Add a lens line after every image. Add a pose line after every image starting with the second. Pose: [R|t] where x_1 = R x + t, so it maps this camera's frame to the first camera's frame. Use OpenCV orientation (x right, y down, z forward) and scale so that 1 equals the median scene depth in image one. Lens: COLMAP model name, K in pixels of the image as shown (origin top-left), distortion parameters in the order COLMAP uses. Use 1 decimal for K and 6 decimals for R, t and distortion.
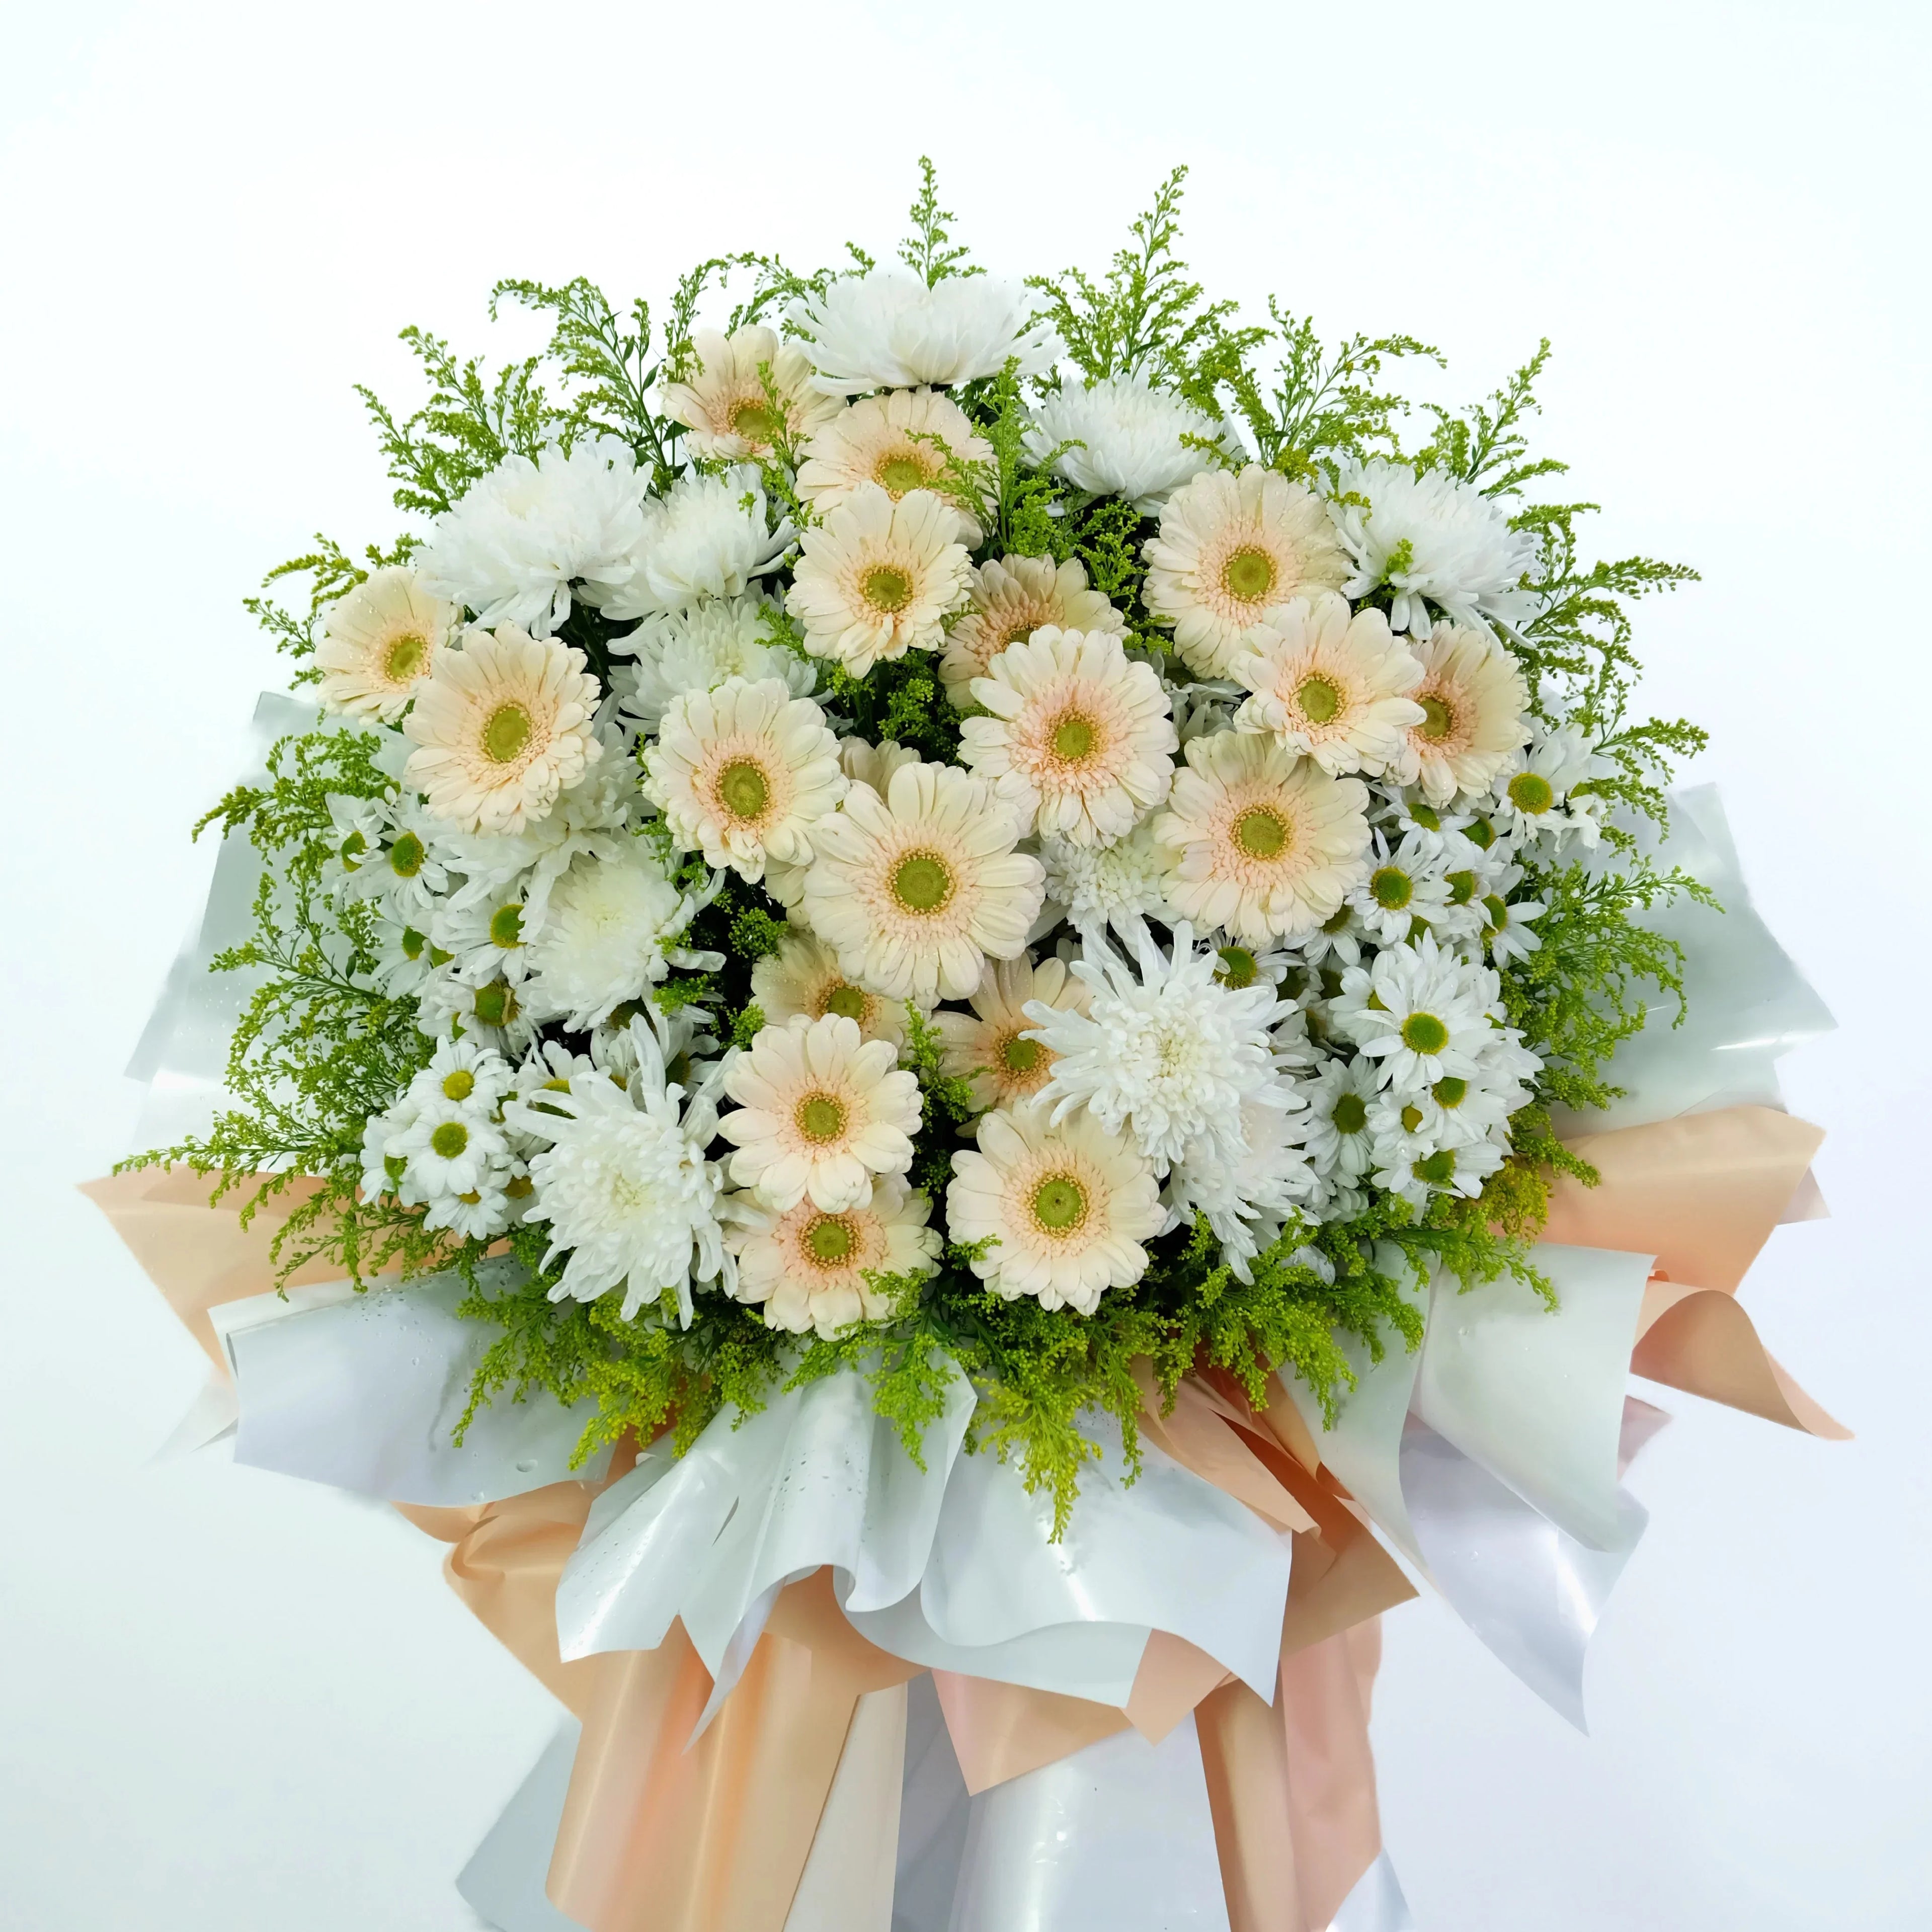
lens RADIAL K [[1891.5, 0, 966.0], [0, 1891.5, 966.0], [0, 0, 1]] dist [-0.016868, 0.020730]
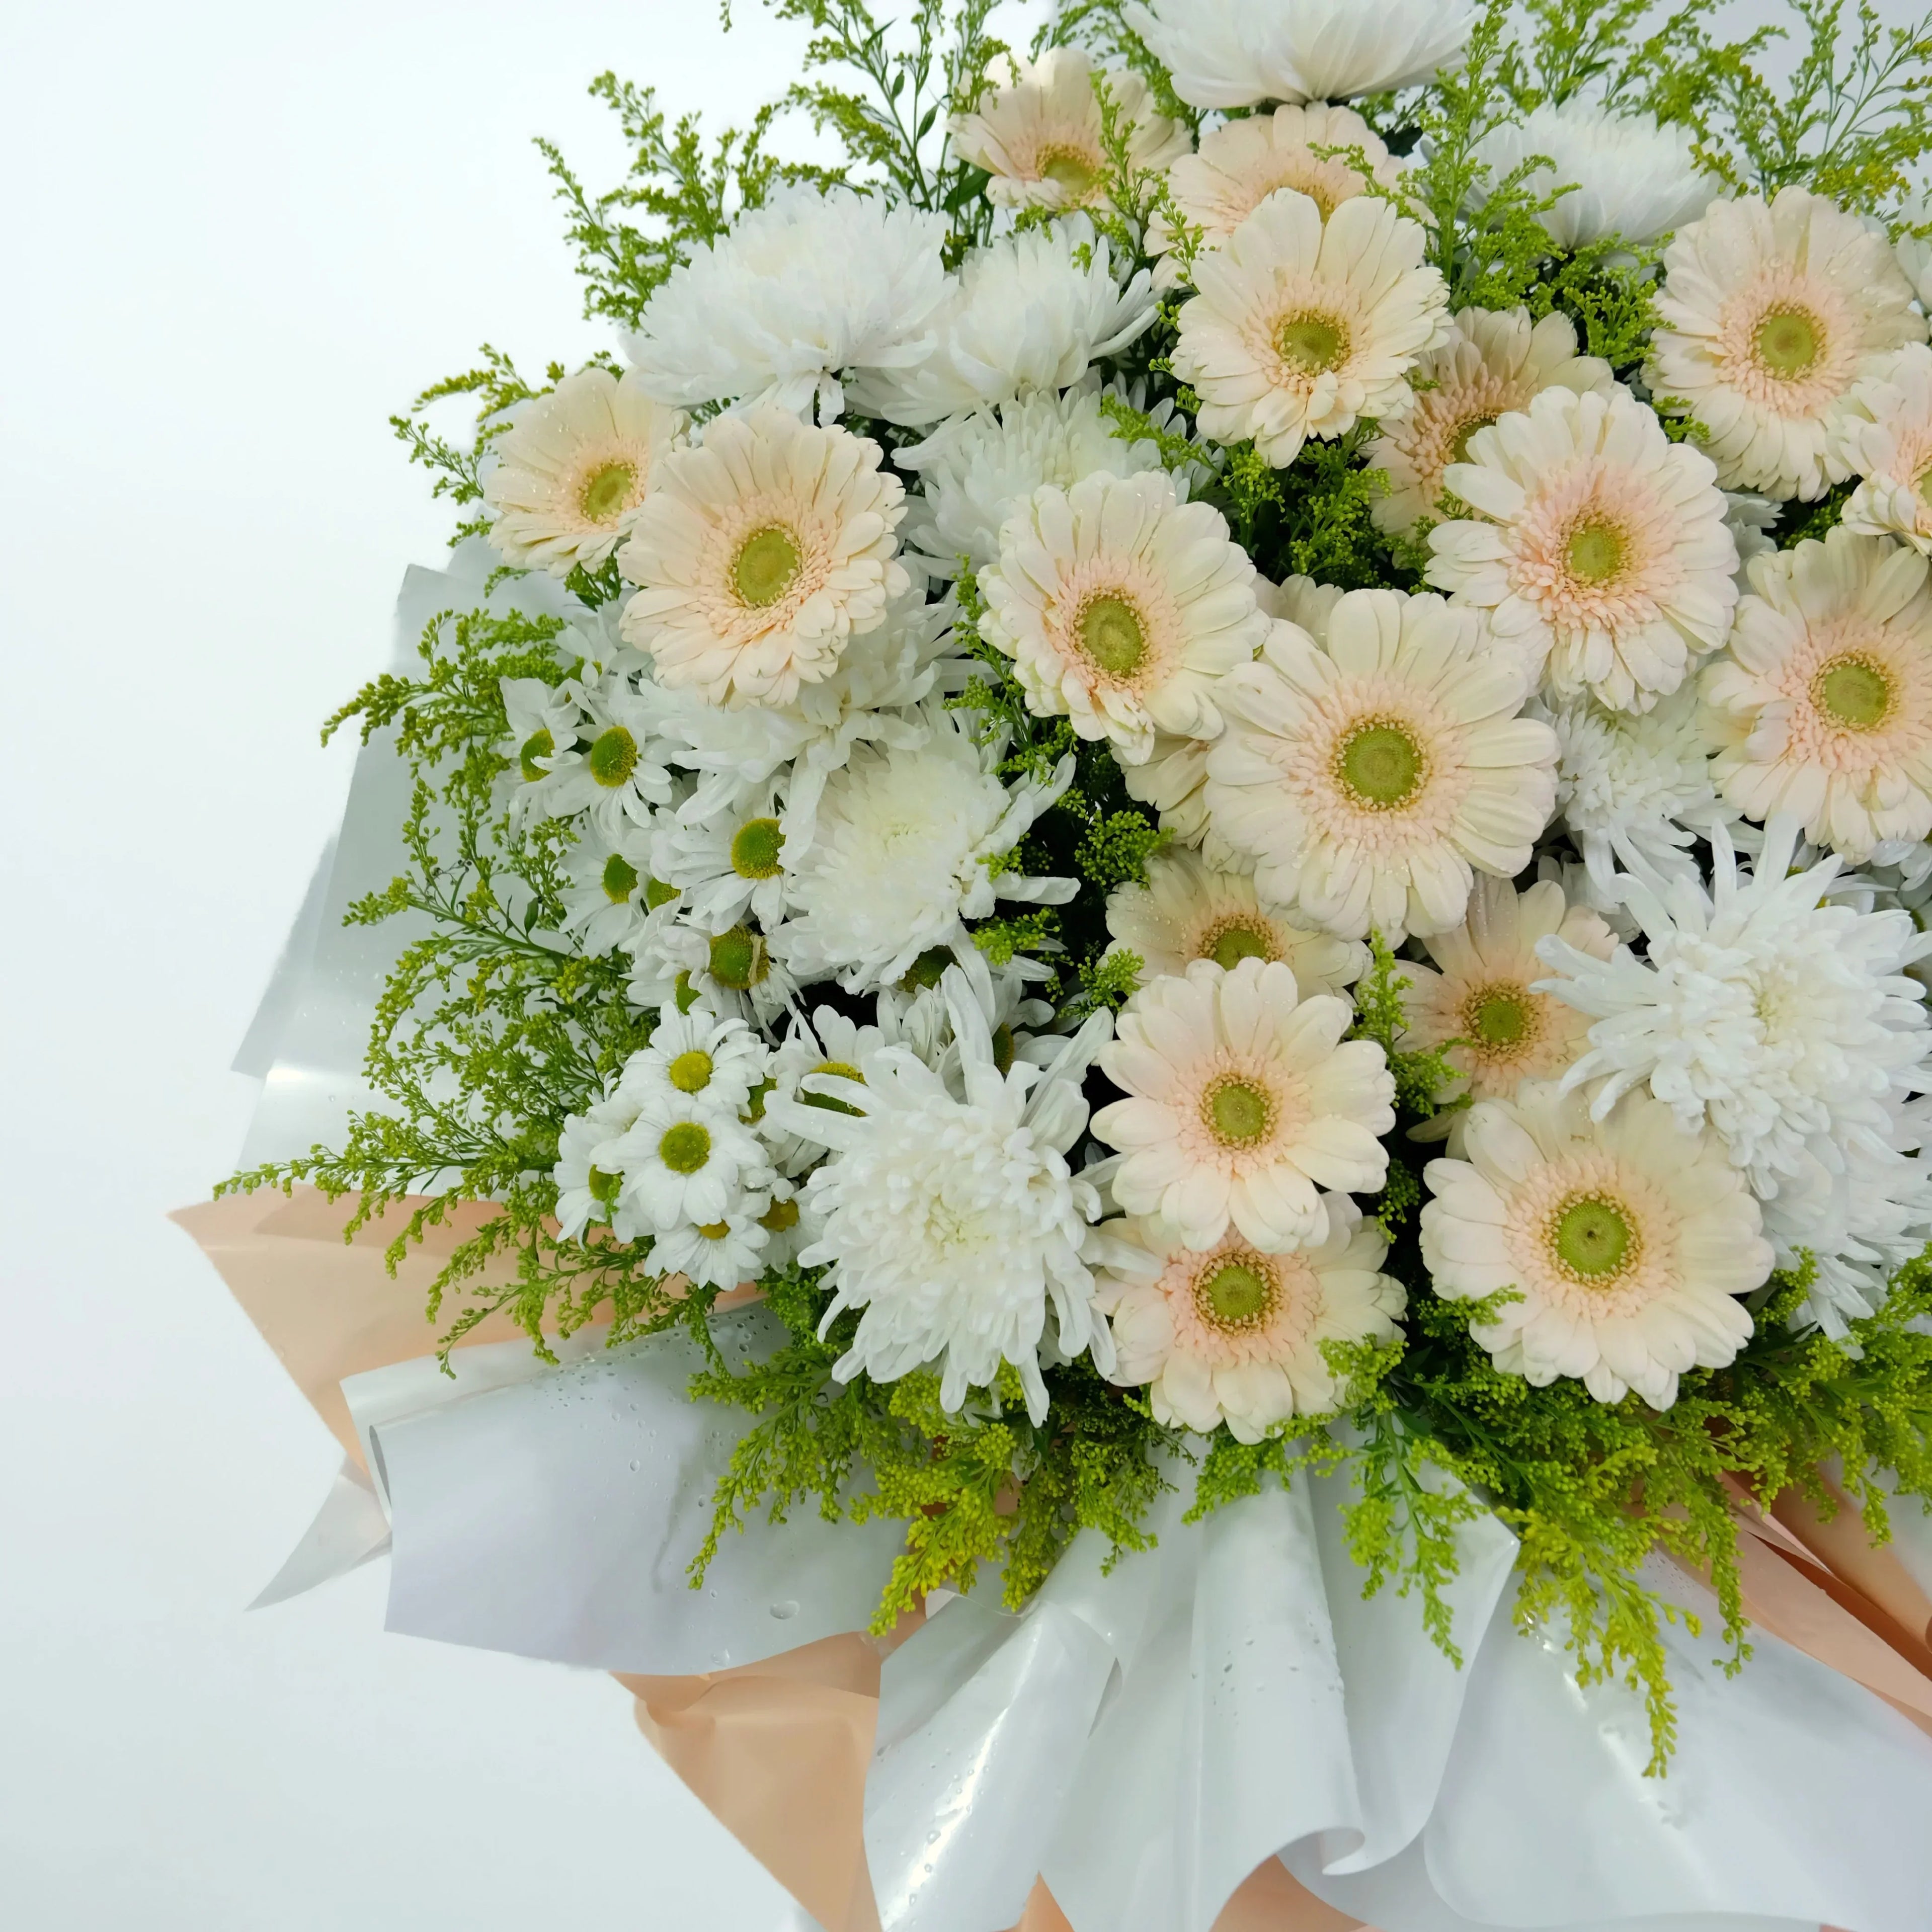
lens RADIAL K [[1987.5, 0, 996.2], [0, 1987.5, 913.8], [0, 0, 1]] dist [-0.008178, 0.004345]
pose [[0.998441, -0.010057, -0.054897, -0.111005], [0.008273, 0.999434, -0.032620, 0.029001], [0.055194, 0.032115, 0.997959, 0.256263]]
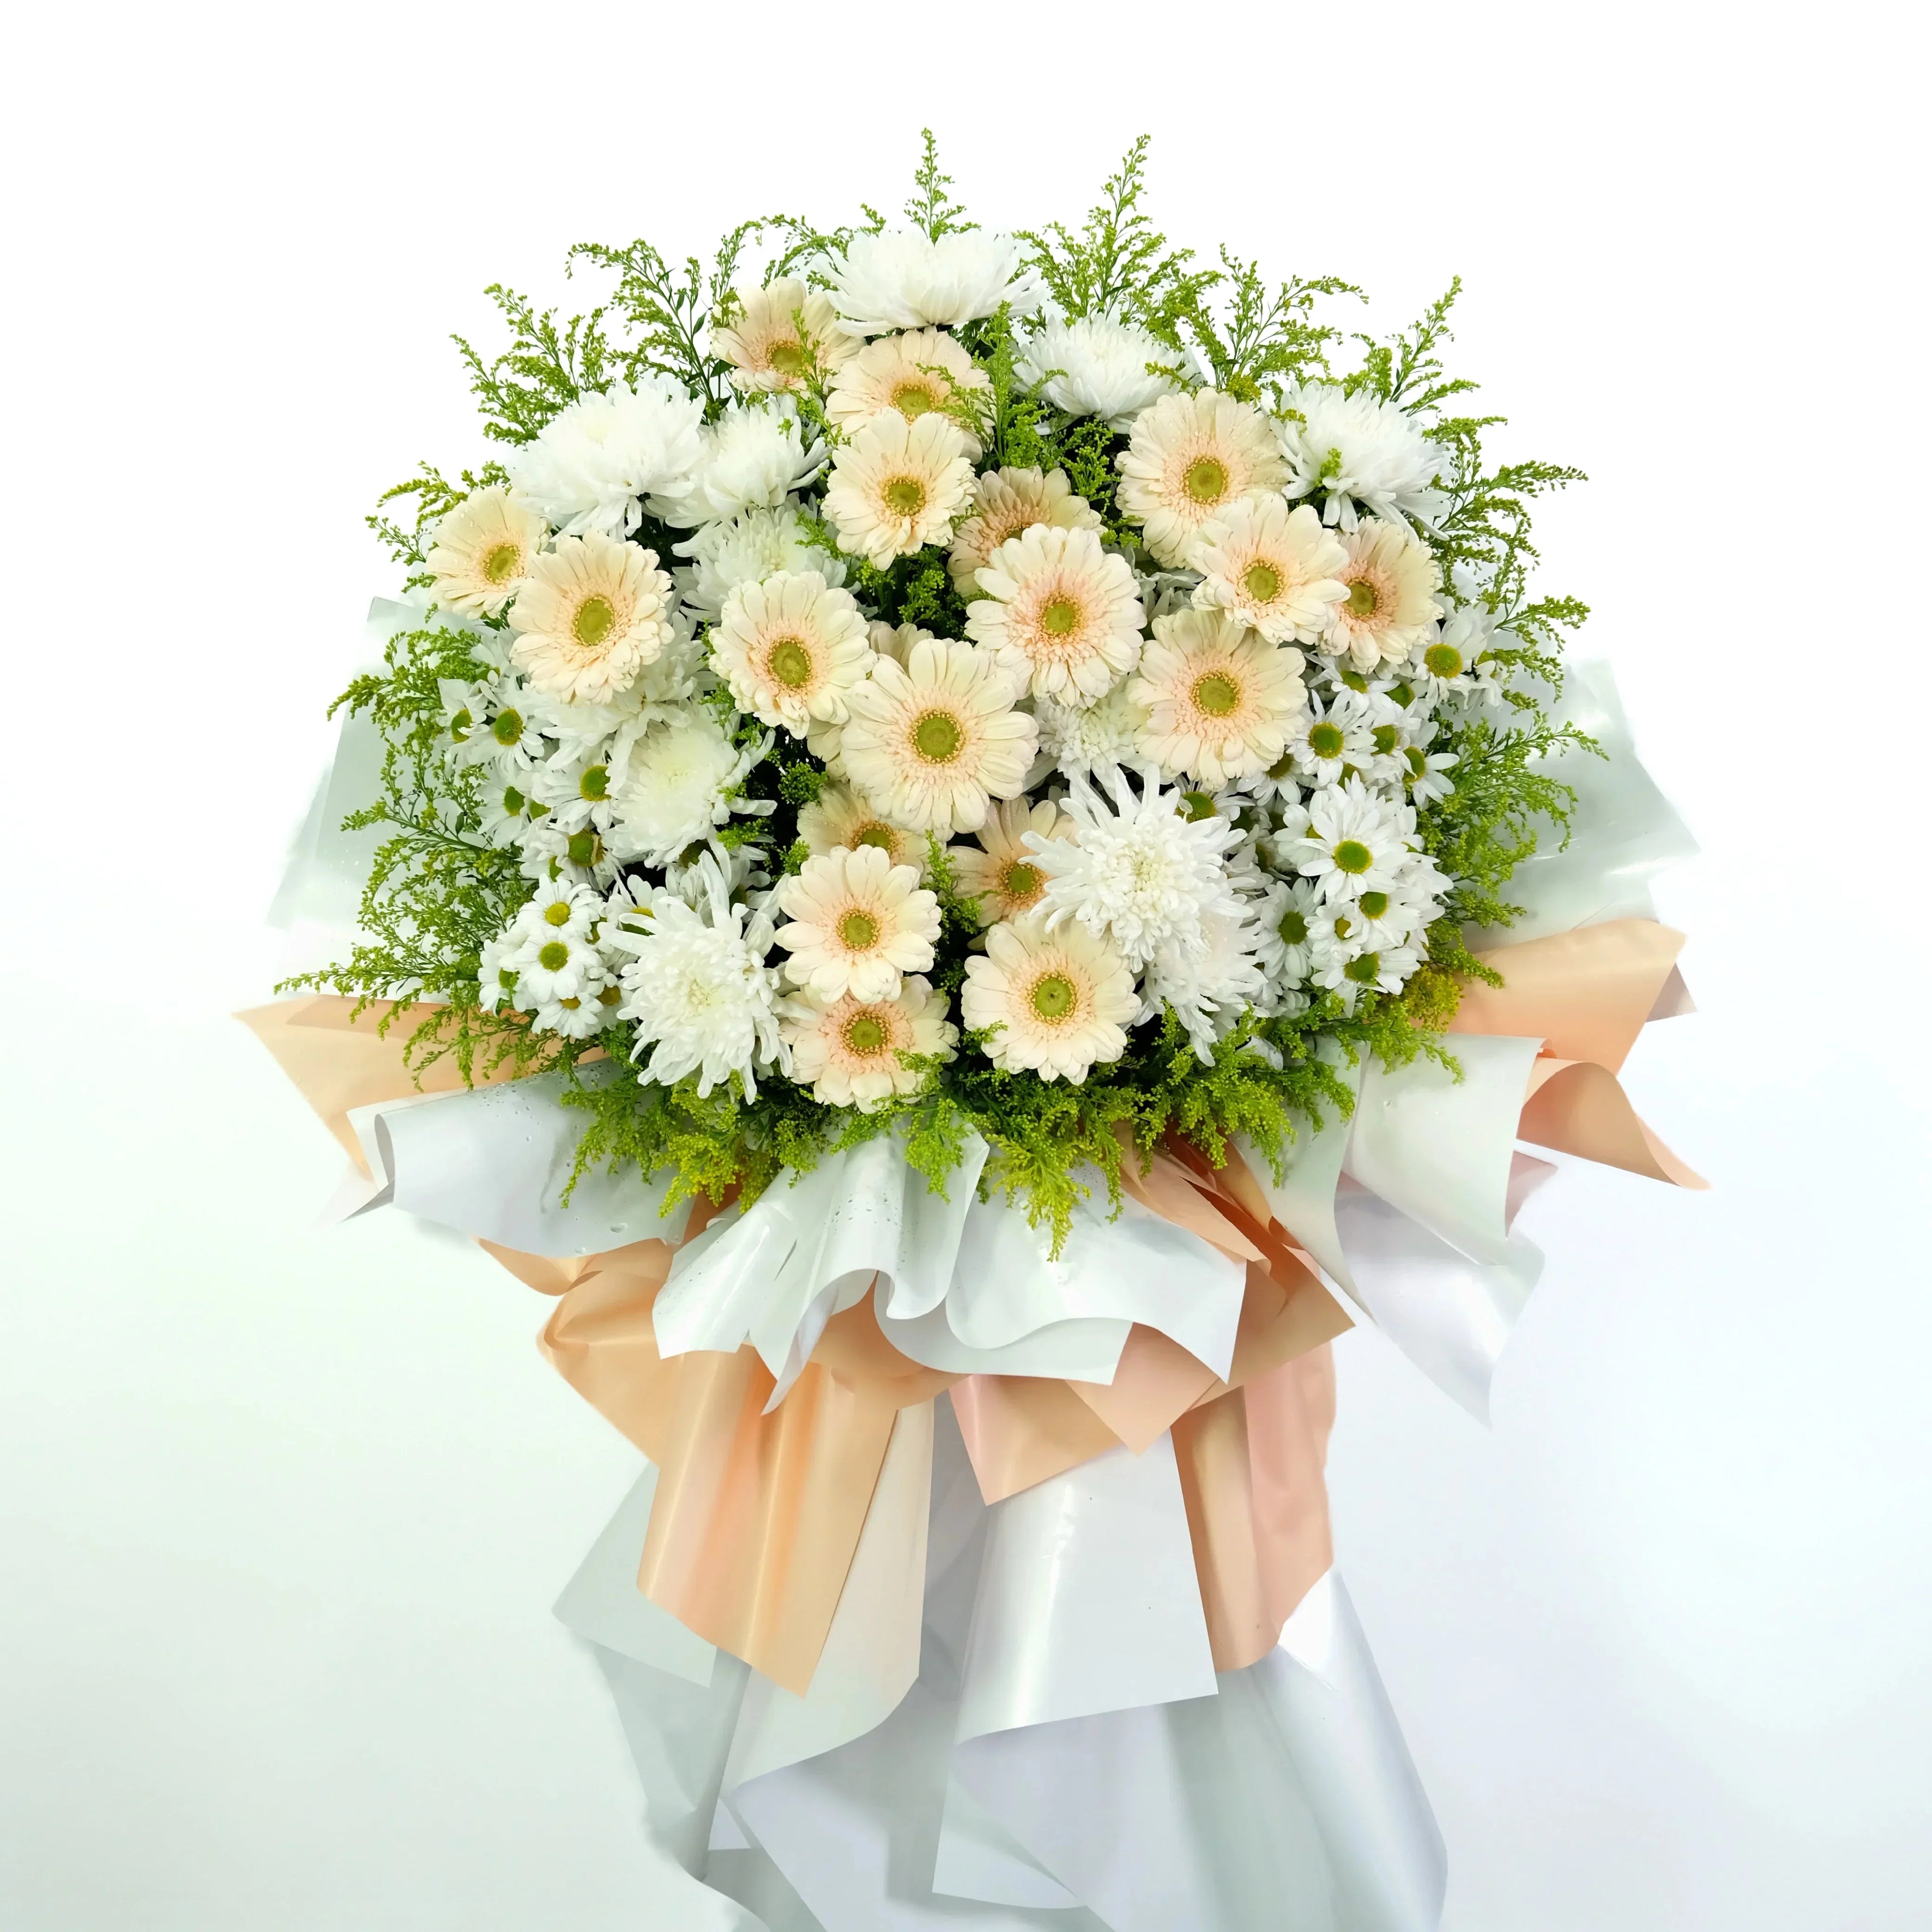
lens RADIAL K [[1780.0, 0, 947.0], [0, 1780.0, 926.9], [0, 0, 1]] dist [-0.019682, 0.024013]
pose [[0.999836, -0.015102, -0.009989, -0.006816], [0.015394, 0.999437, 0.029823, 0.040273], [0.009533, -0.029972, 0.999505, -0.138772]]
